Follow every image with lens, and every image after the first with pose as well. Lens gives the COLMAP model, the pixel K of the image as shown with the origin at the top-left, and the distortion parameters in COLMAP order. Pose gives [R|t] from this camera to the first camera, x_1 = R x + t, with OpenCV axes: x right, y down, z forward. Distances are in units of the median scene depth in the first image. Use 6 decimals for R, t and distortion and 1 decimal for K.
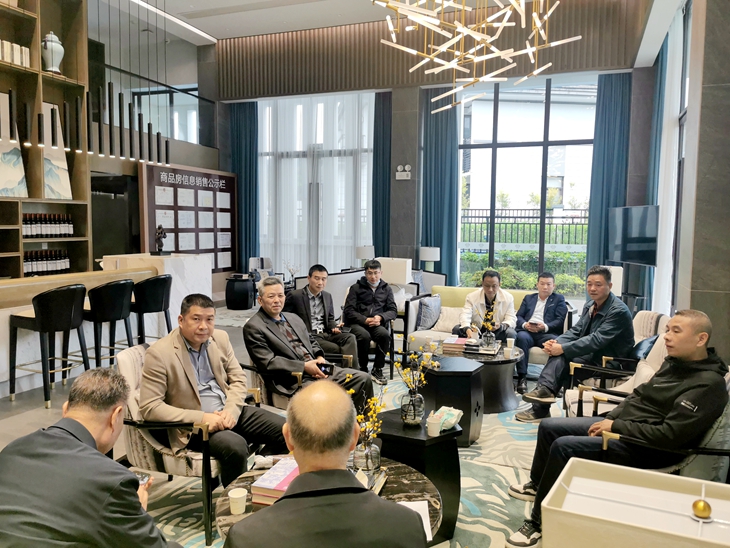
lens RADIAL K [[559.0, 0, 365.0], [0, 559.0, 274.0], [0, 0, 1]] dist [-0.003440, -0.001992]
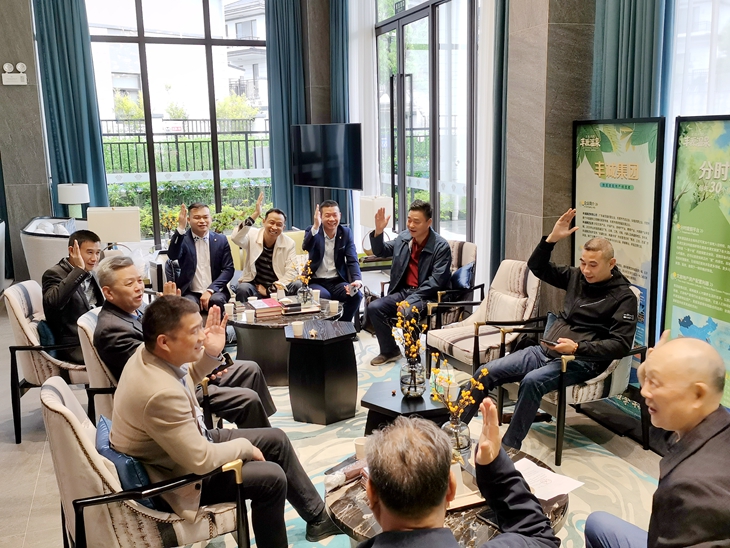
lens RADIAL K [[736.4, 0, 365.0], [0, 736.4, 274.0], [0, 0, 1]] dist [0.065971, -0.007675]
pose [[0.768586, -0.147643, 0.622477, -0.230414], [0.085372, 0.987973, 0.128922, -0.029708], [-0.634025, -0.045946, 0.771947, 0.040063]]
